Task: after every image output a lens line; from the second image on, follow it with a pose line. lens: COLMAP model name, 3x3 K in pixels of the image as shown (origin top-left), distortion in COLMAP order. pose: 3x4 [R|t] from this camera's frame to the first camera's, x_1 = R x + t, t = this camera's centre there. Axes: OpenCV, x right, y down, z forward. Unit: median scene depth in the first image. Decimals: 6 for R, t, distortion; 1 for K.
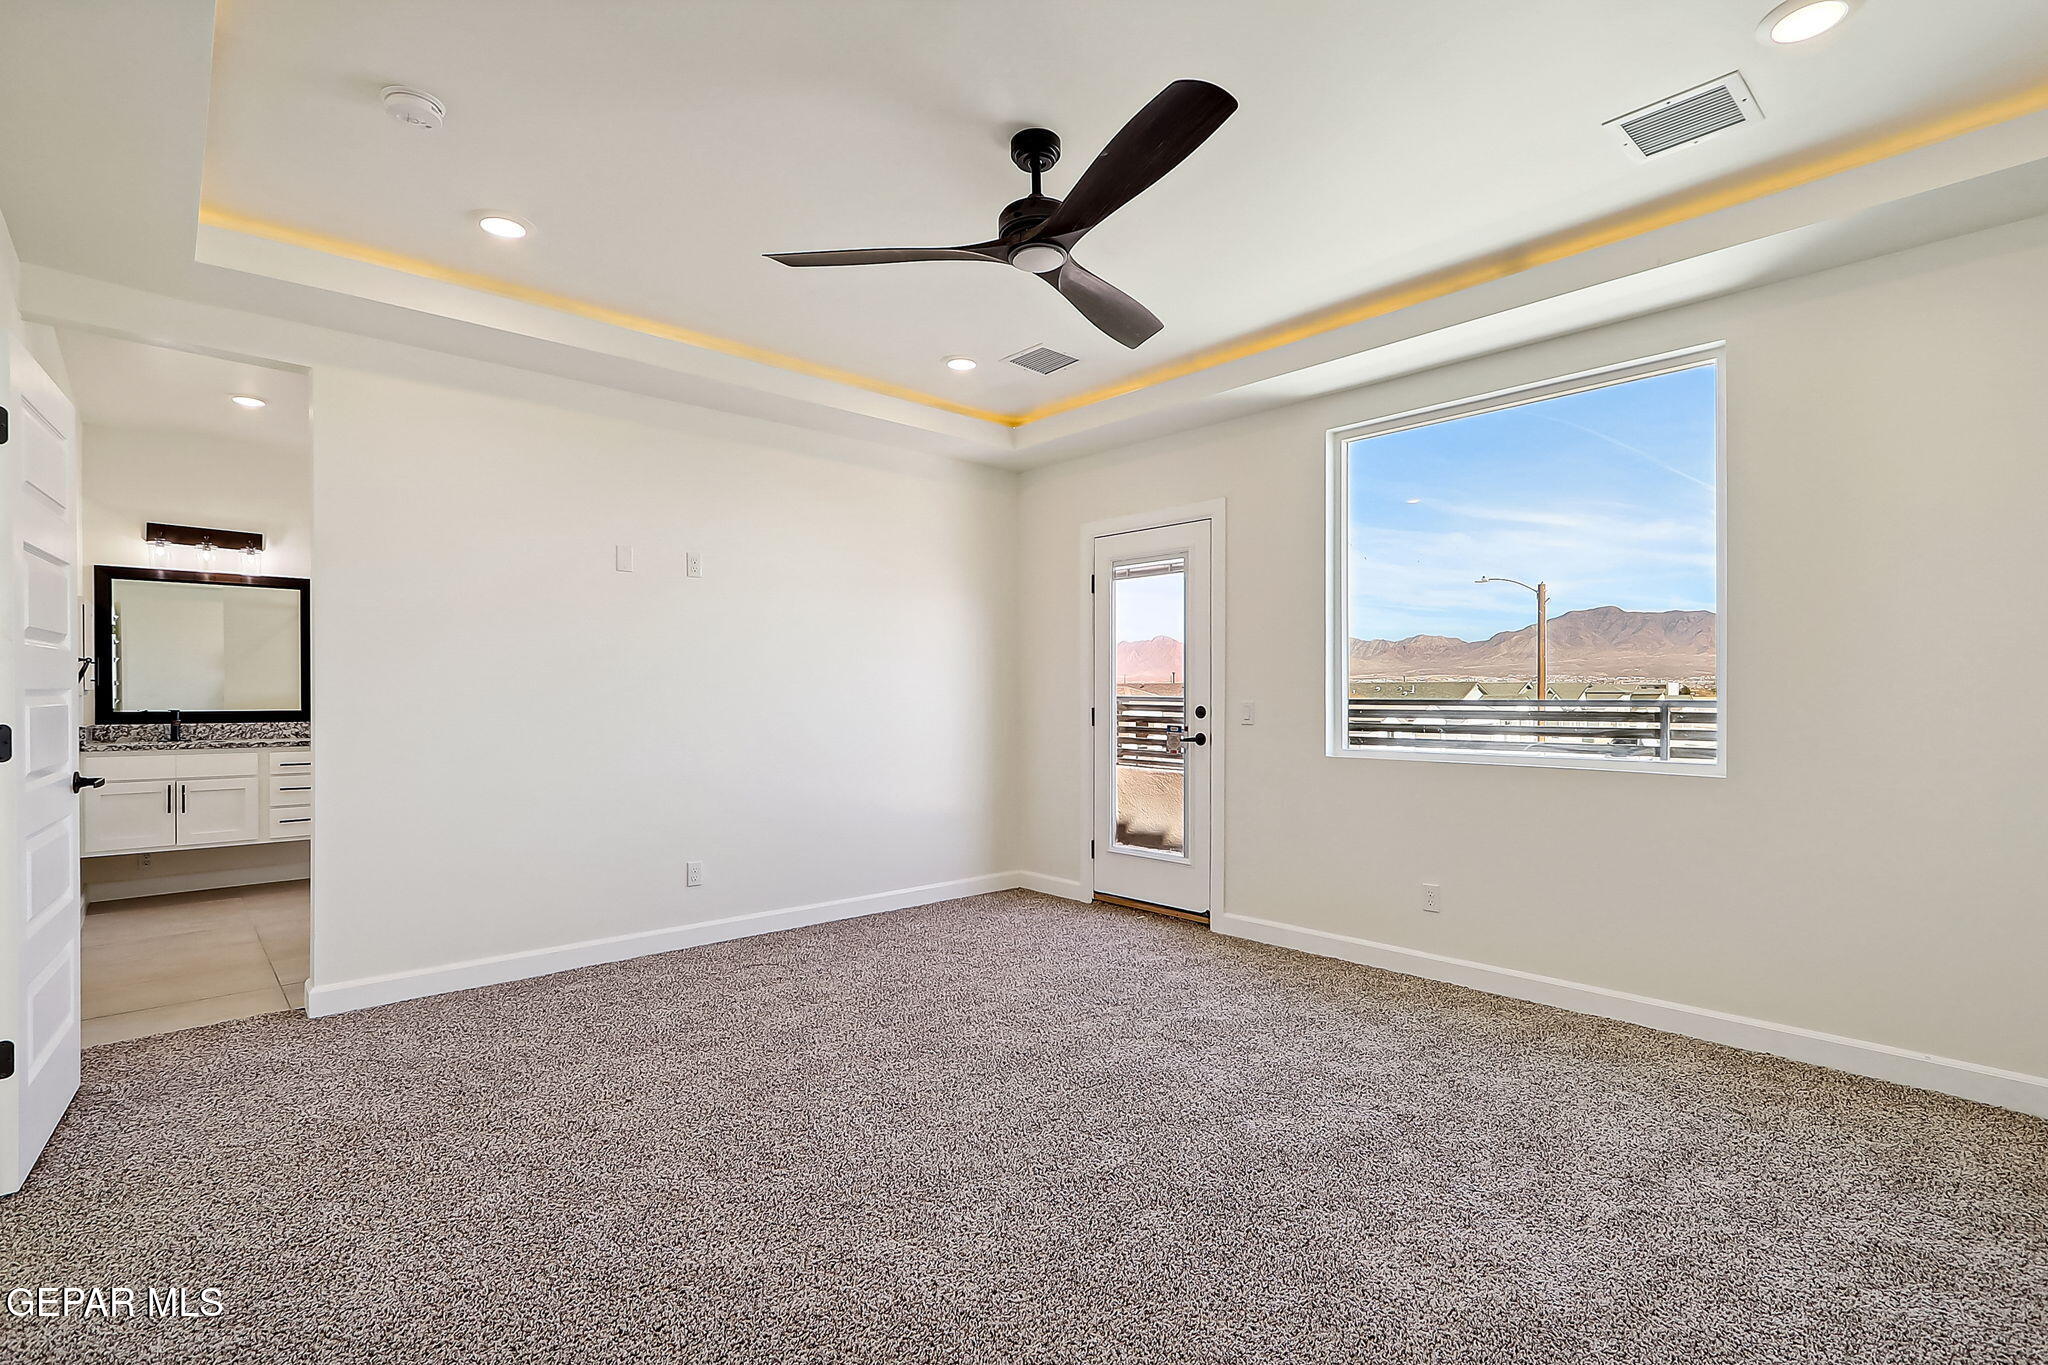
lens RADIAL K [[962.1, 0, 1026.7], [0, 962.1, 685.4], [0, 0, 1]] dist [-0.009557, 0.003802]
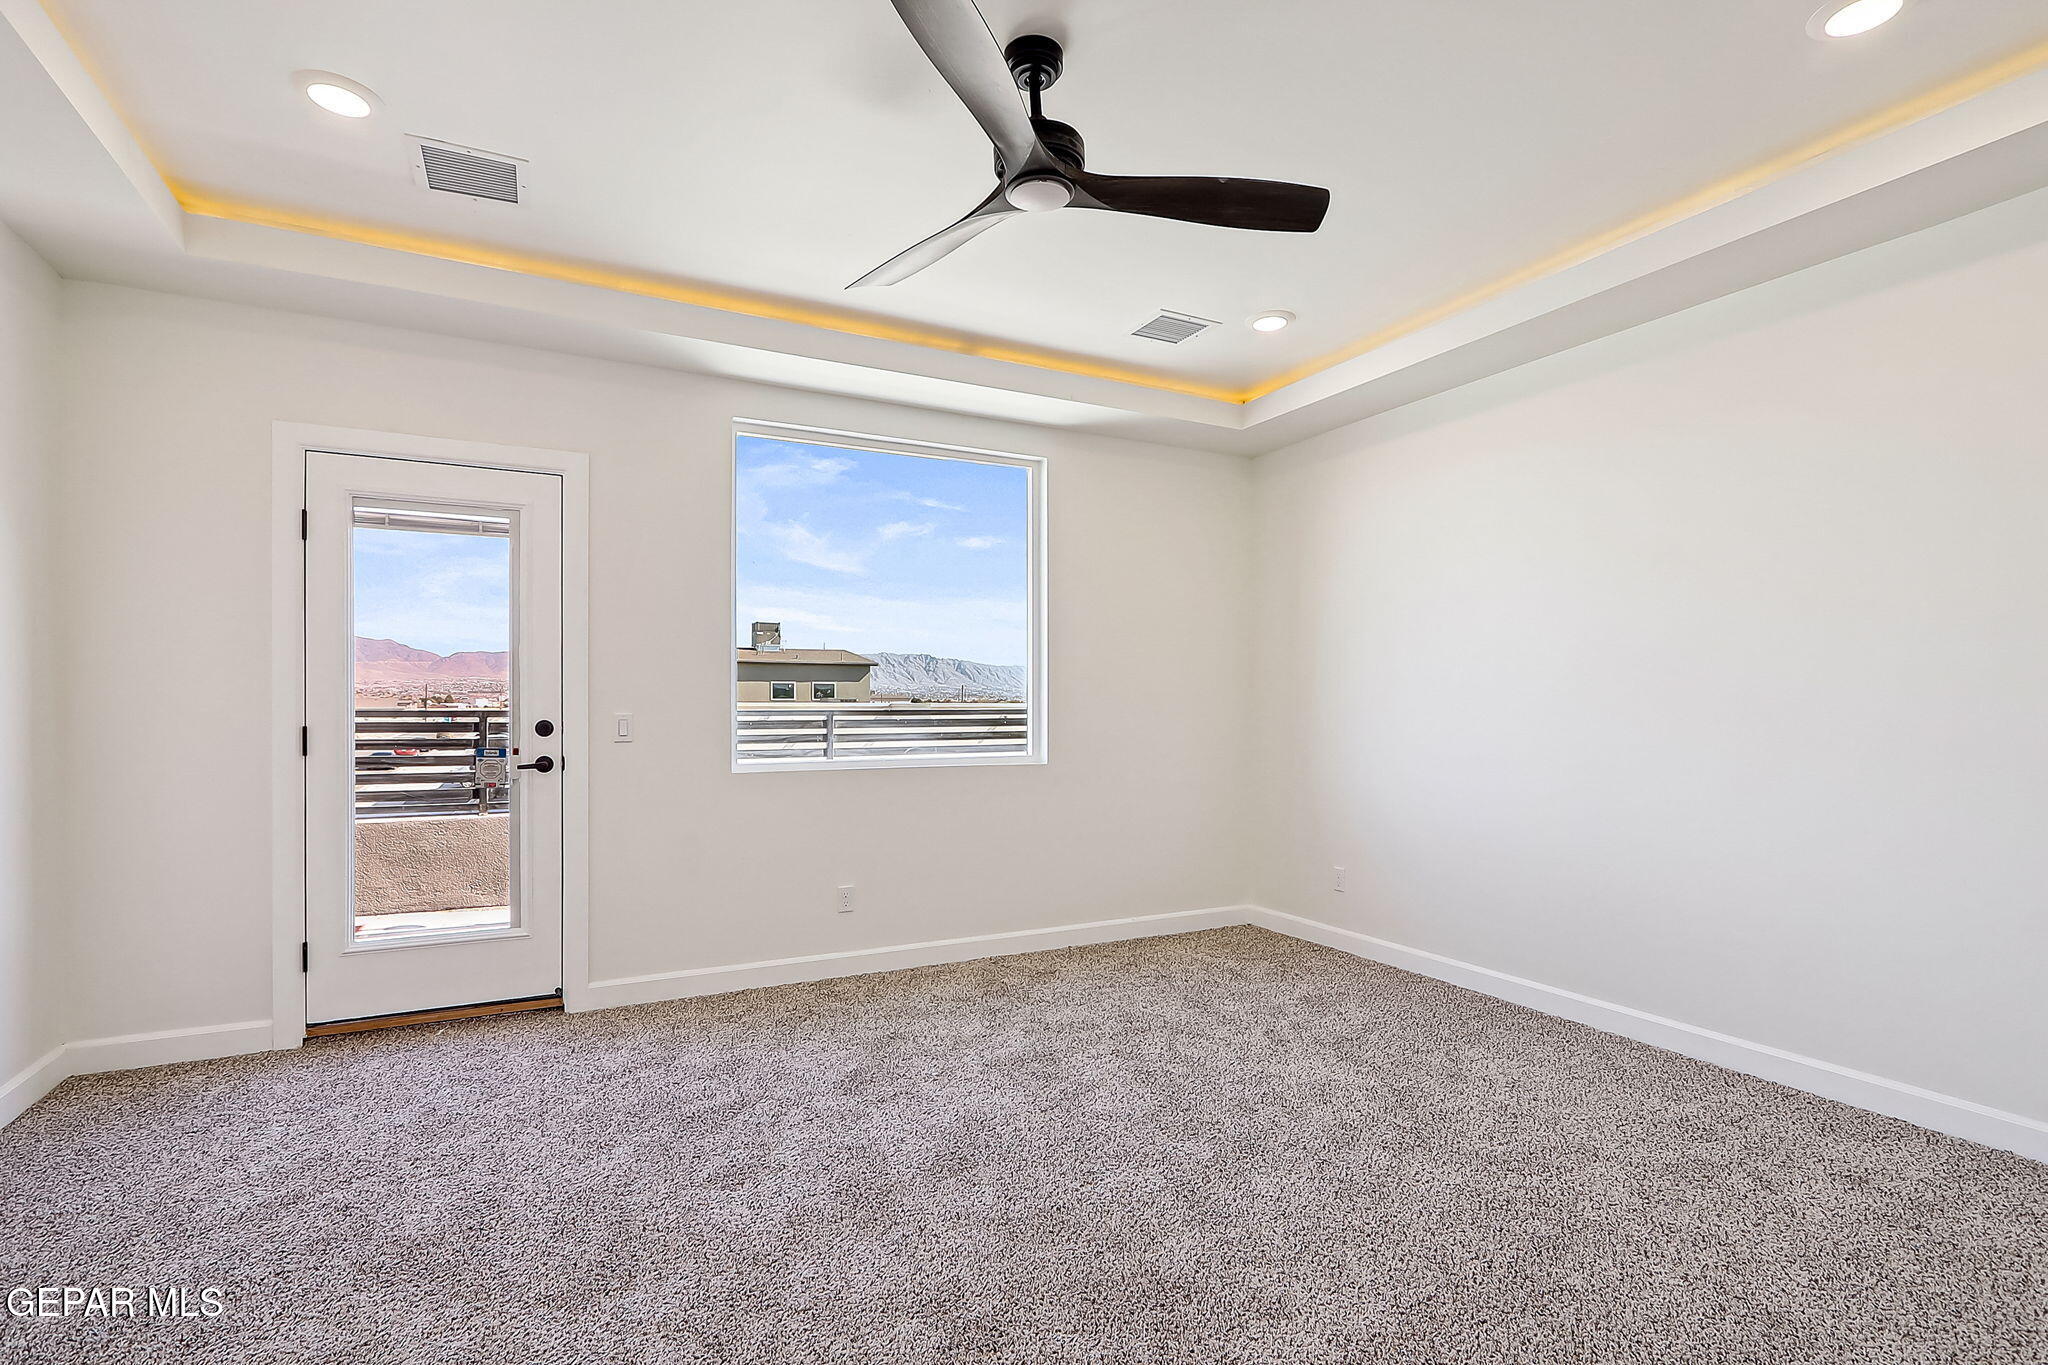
lens RADIAL K [[962.1, 0, 1023.7], [0, 962.1, 691.6], [0, 0, 1]] dist [-0.009557, 0.003802]
pose [[0.253538, 0.014564, 0.967216, -0.455679], [-0.010355, 0.999870, -0.012341, 0.004646], [-0.967270, -0.006886, 0.253656, 0.451064]]
